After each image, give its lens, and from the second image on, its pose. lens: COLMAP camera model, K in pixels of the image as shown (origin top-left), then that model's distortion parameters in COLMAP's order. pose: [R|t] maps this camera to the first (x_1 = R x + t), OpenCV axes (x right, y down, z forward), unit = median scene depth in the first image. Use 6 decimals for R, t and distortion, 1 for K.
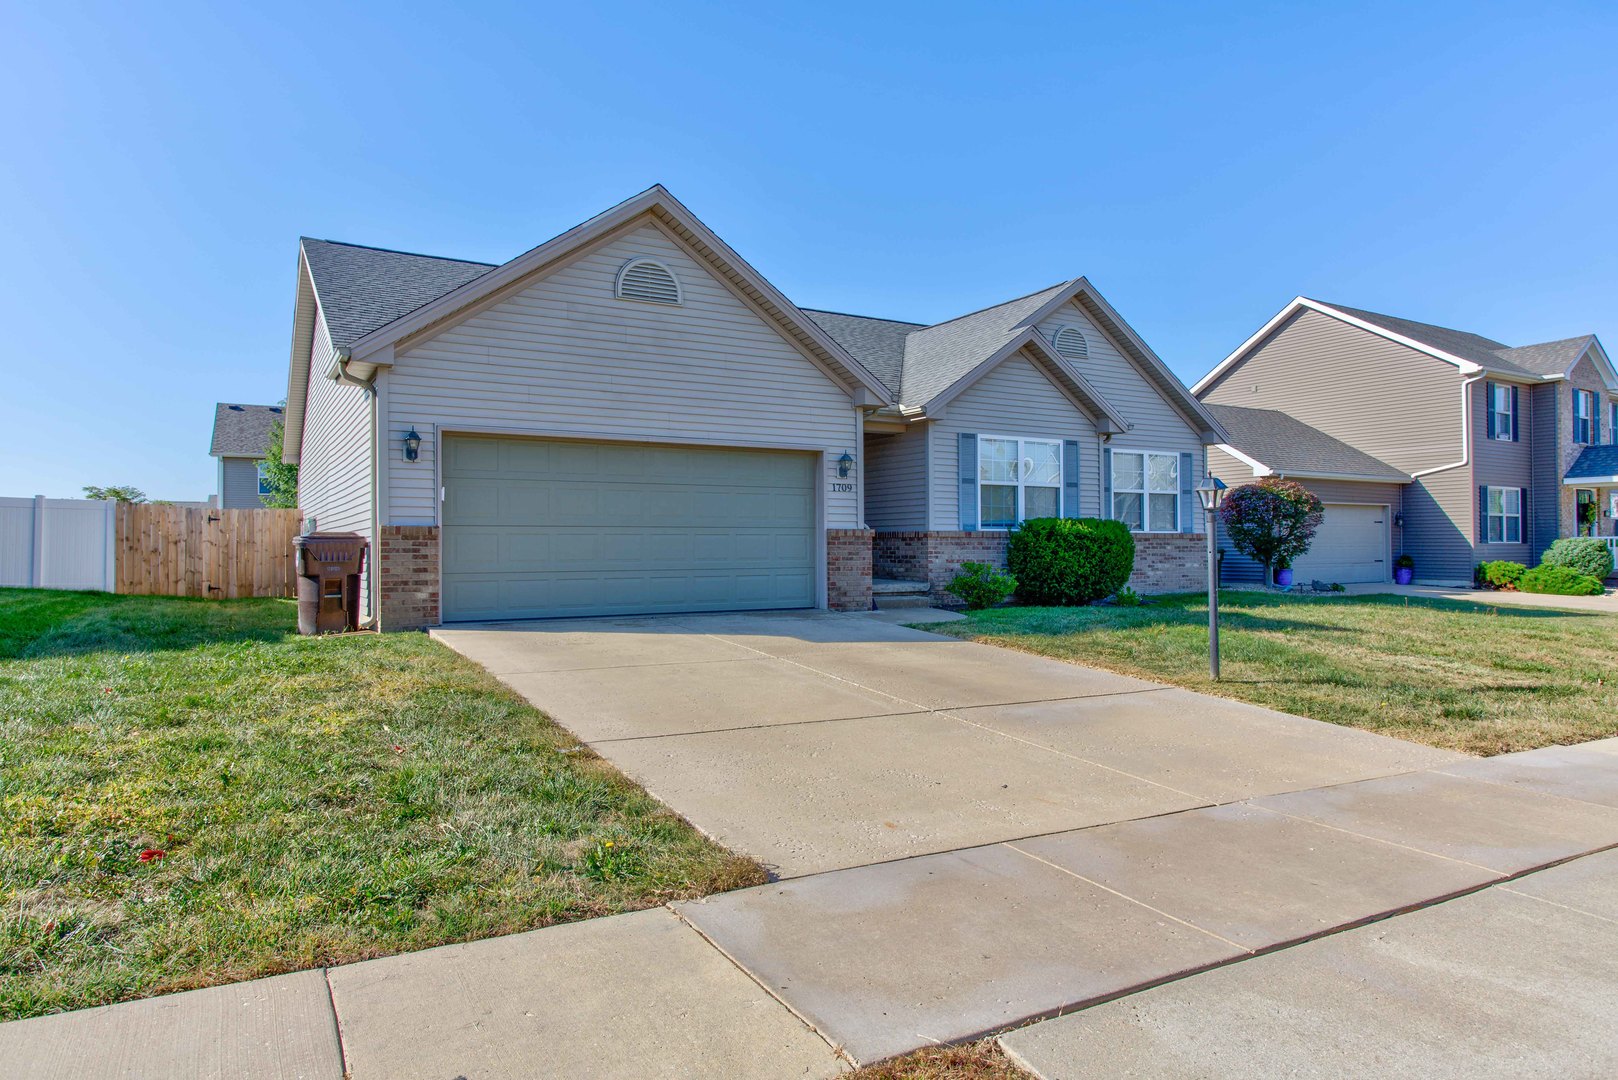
lens RADIAL K [[997.4, 0, 809.0], [0, 997.4, 540.0], [0, 0, 1]] dist [0.031081, 0.000249]
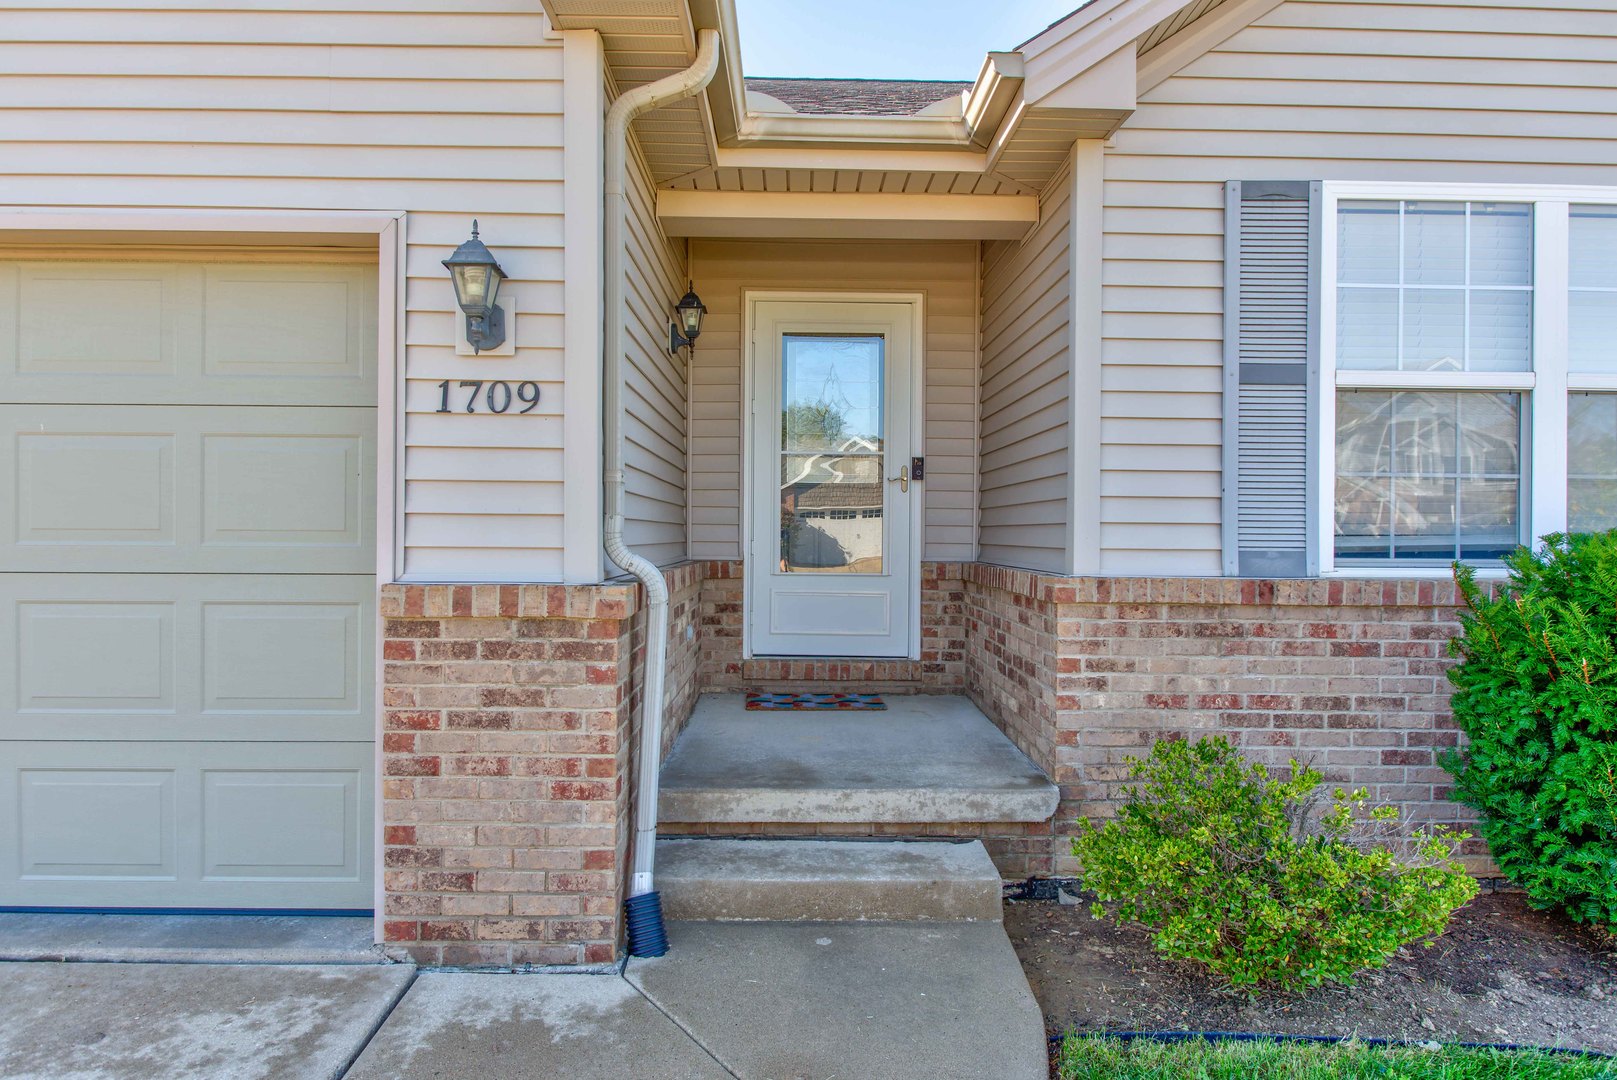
lens RADIAL K [[948.5, 0, 808.5], [0, 948.5, 540.0], [0, 0, 1]] dist [0.002382, 0.000563]
pose [[0.873315, 0.012147, -0.487004, 0.177219], [-0.006234, 0.999886, 0.013762, -0.021122], [0.487116, -0.008983, 0.873291, 0.750919]]
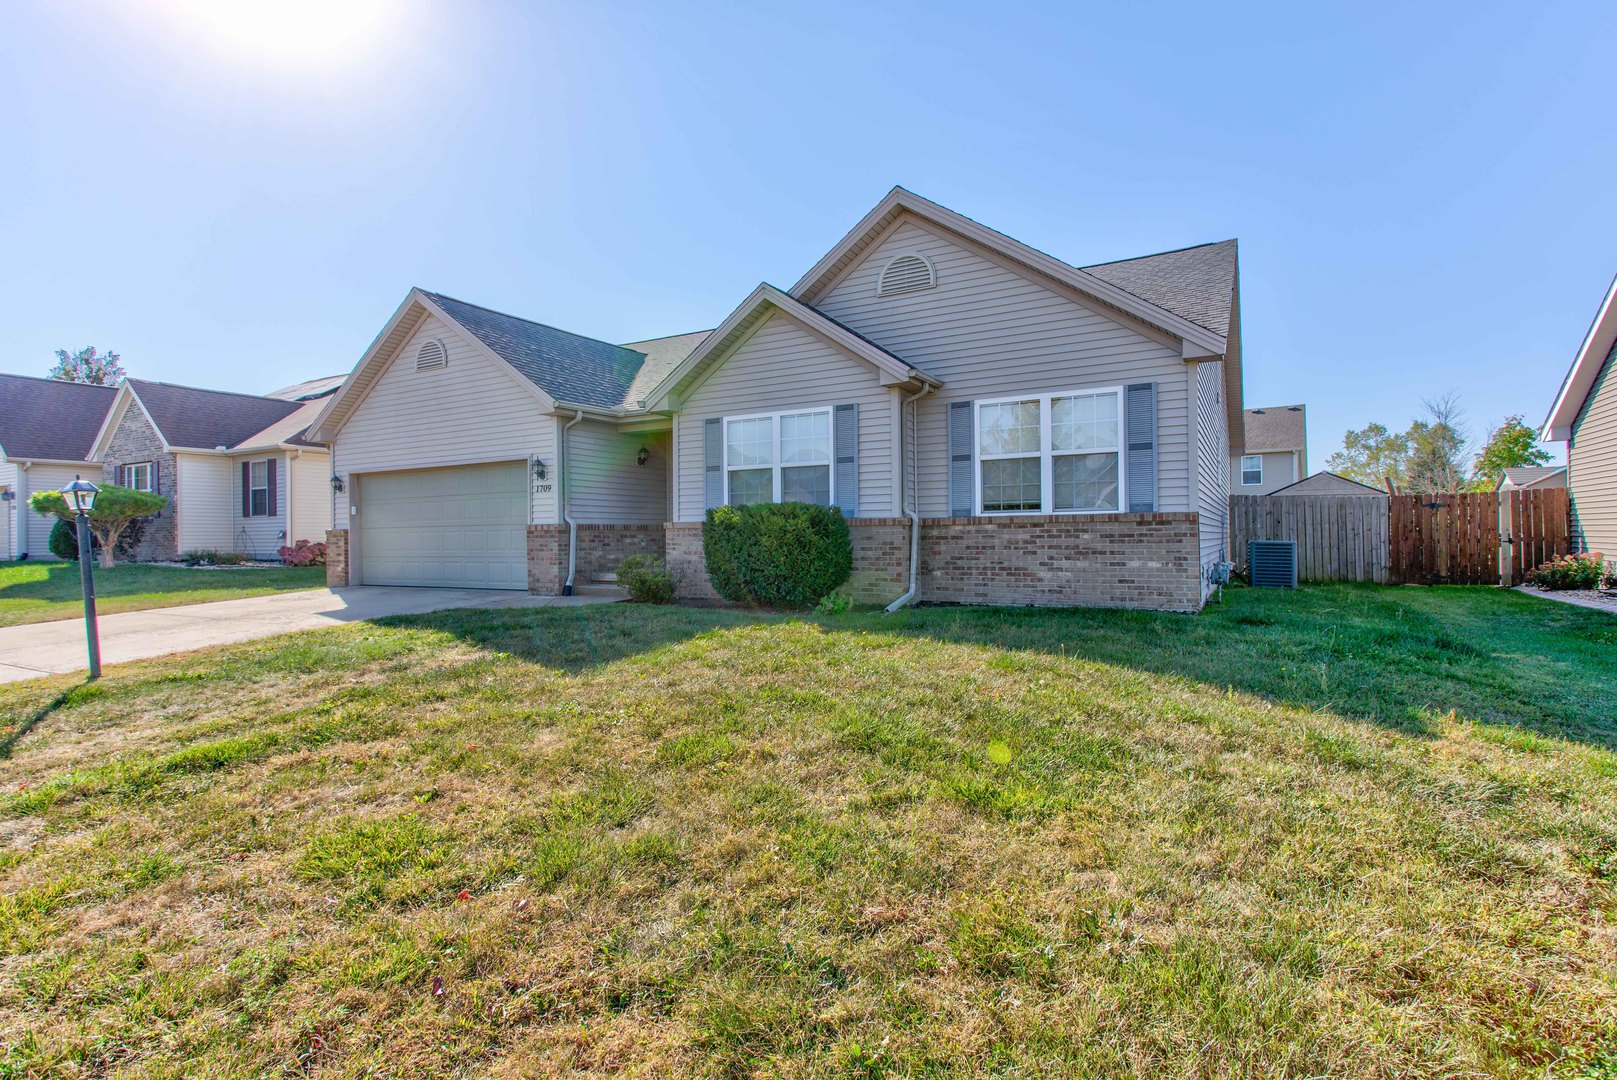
lens RADIAL K [[764.9, 0, 808.5], [0, 764.9, 540.0], [0, 0, 1]] dist [0.019988, 0.000259]
pose [[0.507908, -0.000664, -0.861411, 0.844995], [0.014471, 0.999865, 0.007761, 0.004281], [0.861290, -0.016408, 0.507849, 0.718530]]
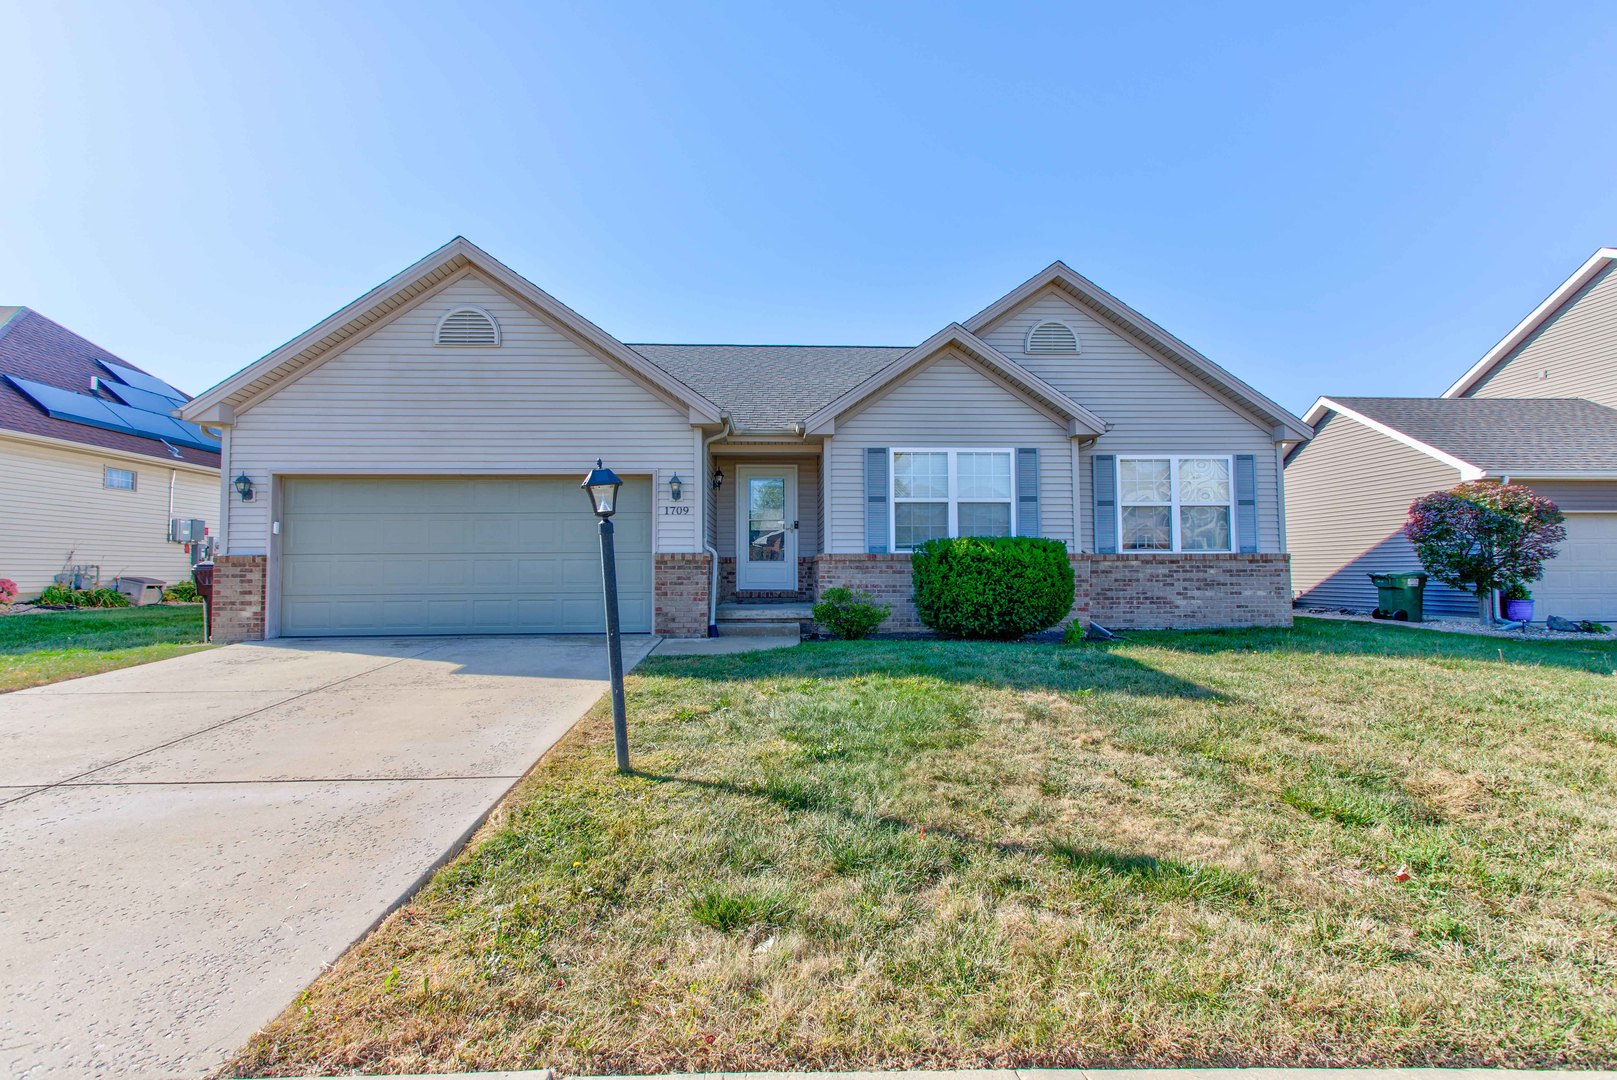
lens RADIAL K [[764.9, 0, 808.5], [0, 764.9, 540.0], [0, 0, 1]] dist [0.019988, 0.000259]
pose [[0.883065, -0.022861, -0.468694, 0.440701], [0.005954, 0.999278, -0.037523, 0.004516], [0.469214, 0.030345, 0.882563, 0.353766]]
